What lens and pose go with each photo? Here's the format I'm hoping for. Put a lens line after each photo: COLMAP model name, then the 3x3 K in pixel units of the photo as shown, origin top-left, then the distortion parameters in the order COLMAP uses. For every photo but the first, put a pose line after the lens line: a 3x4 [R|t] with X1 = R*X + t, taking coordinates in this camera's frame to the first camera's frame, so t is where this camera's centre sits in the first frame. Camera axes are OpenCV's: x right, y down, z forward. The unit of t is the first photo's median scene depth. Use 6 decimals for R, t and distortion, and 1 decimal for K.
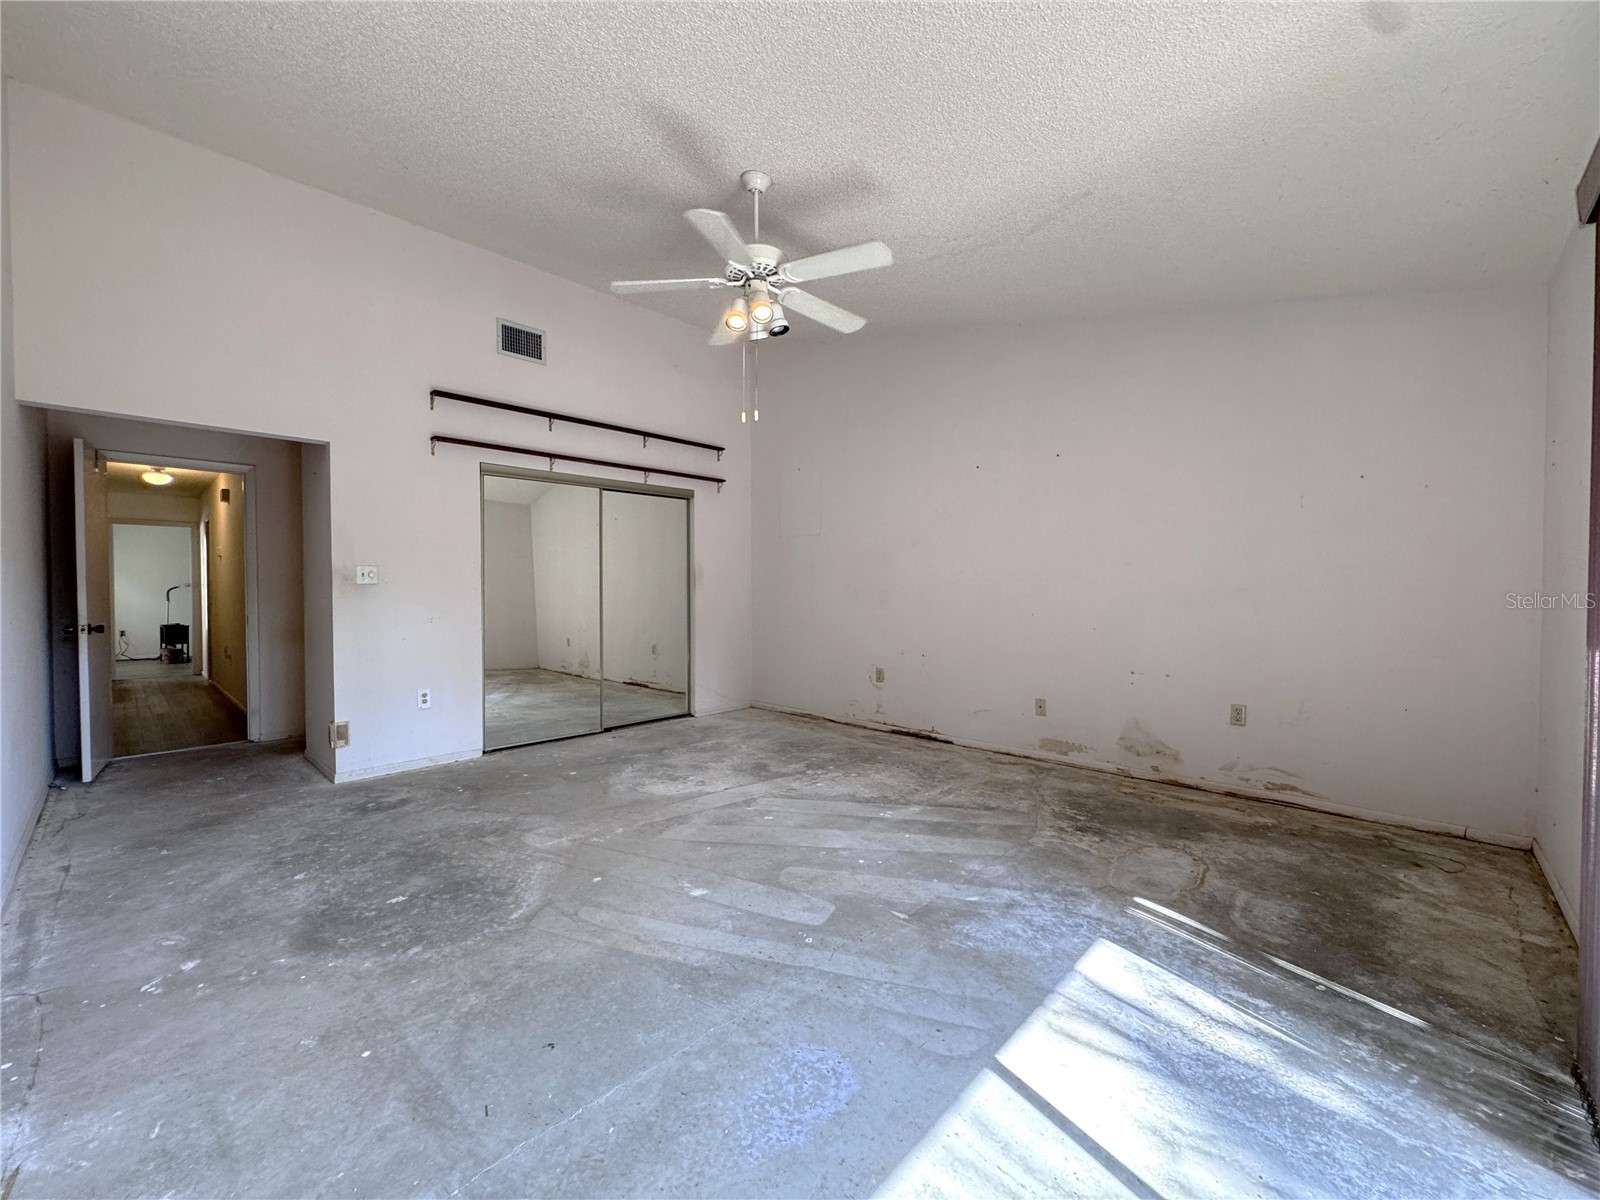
lens RADIAL K [[639.9, 0, 799.9], [0, 639.9, 597.3], [0, 0, 1]] dist [-0.003256, 0.000512]
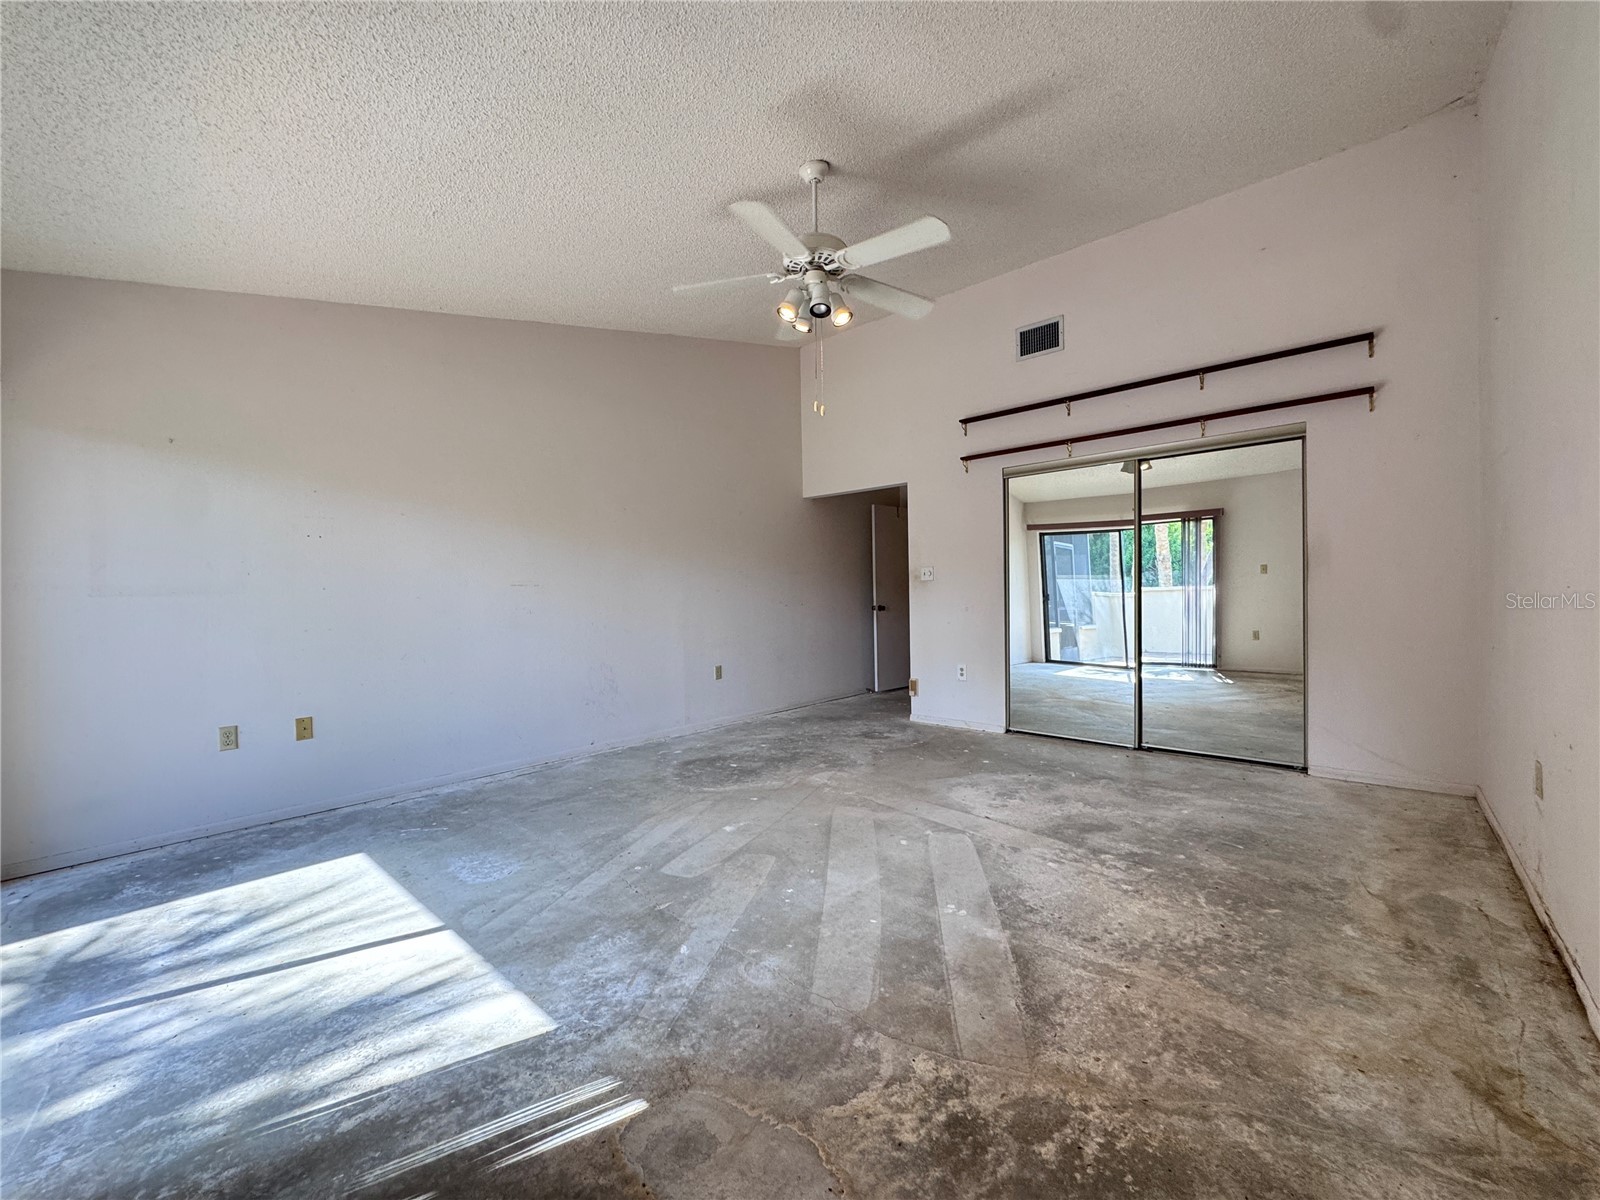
lens RADIAL K [[639.9, 0, 799.7], [0, 639.9, 604.2], [0, 0, 1]] dist [-0.003256, 0.000512]
pose [[0.031222, 0.020262, -0.999307, 0.952825], [0.002647, 0.999789, 0.020355, 0.000945], [0.999509, -0.003281, 0.031162, 0.971149]]
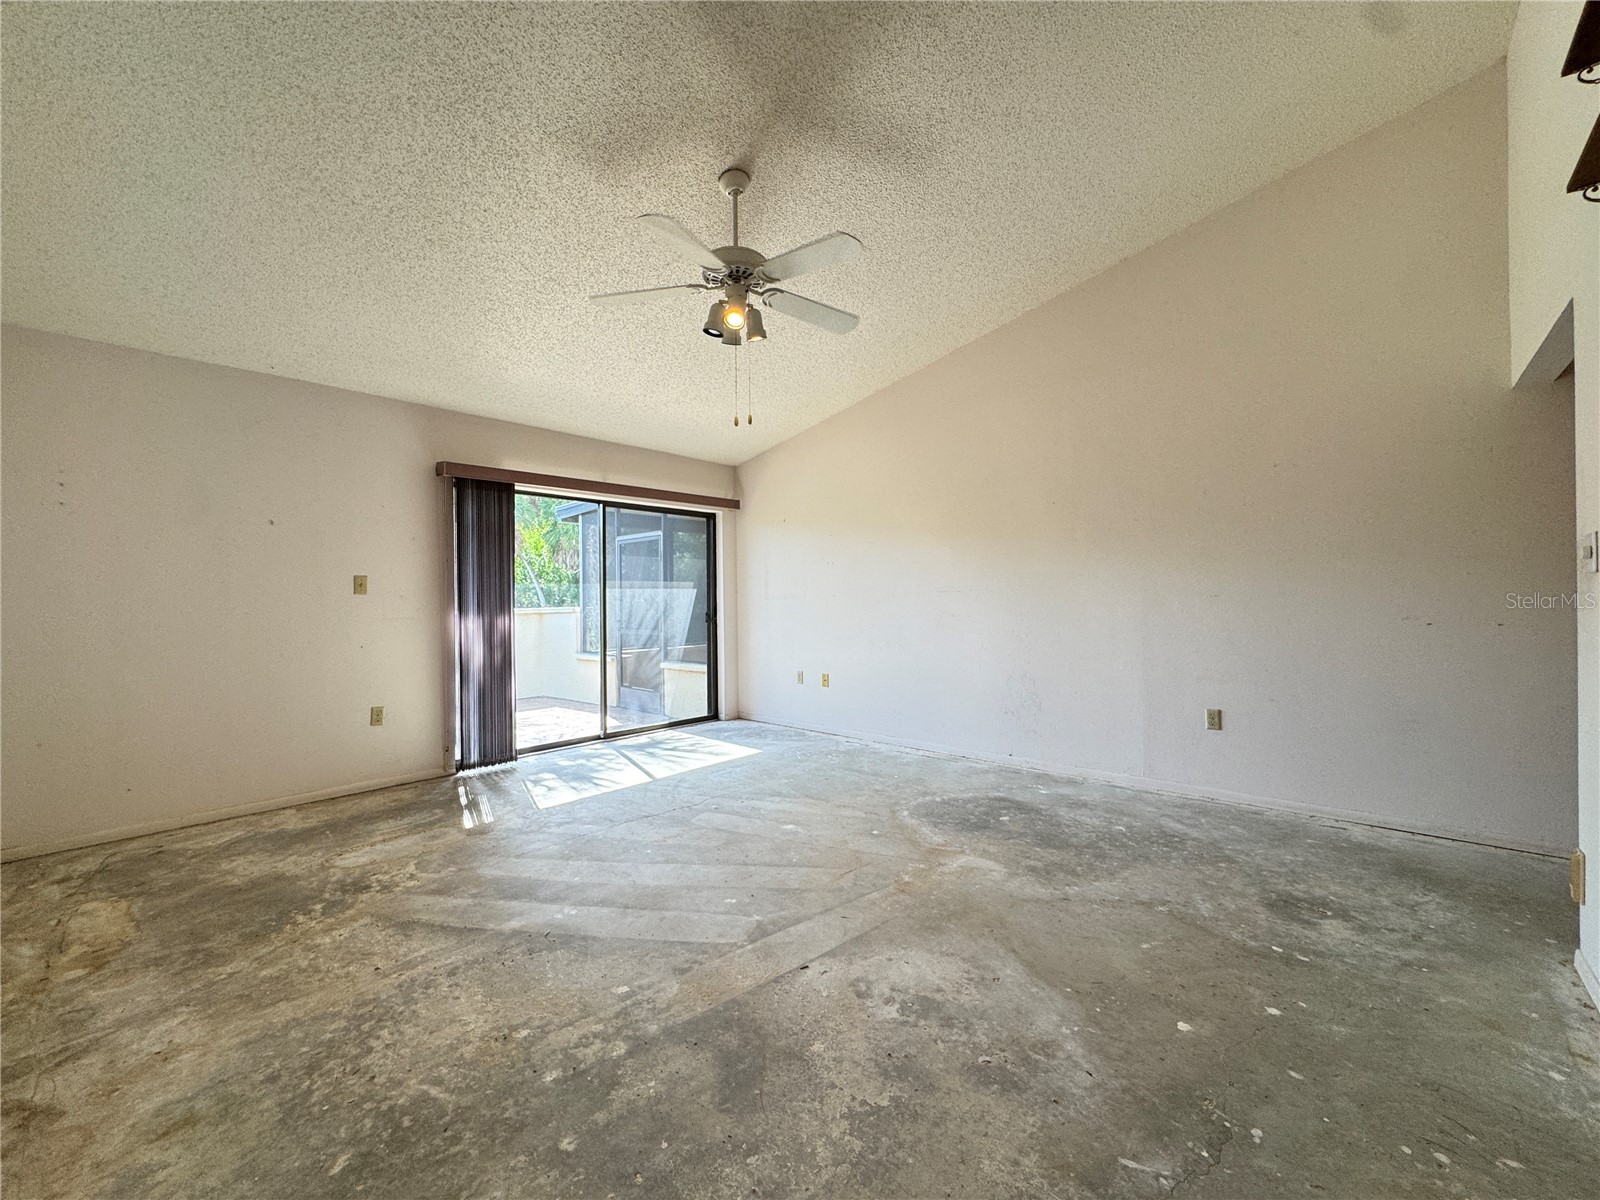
lens RADIAL K [[639.9, 0, 798.1], [0, 639.9, 593.0], [0, 0, 1]] dist [-0.003256, 0.000512]
pose [[-0.999675, 0.015421, -0.020313, -0.138522], [0.015343, 0.999874, 0.003965, -0.024209], [0.020371, 0.003652, -0.999786, 2.051535]]
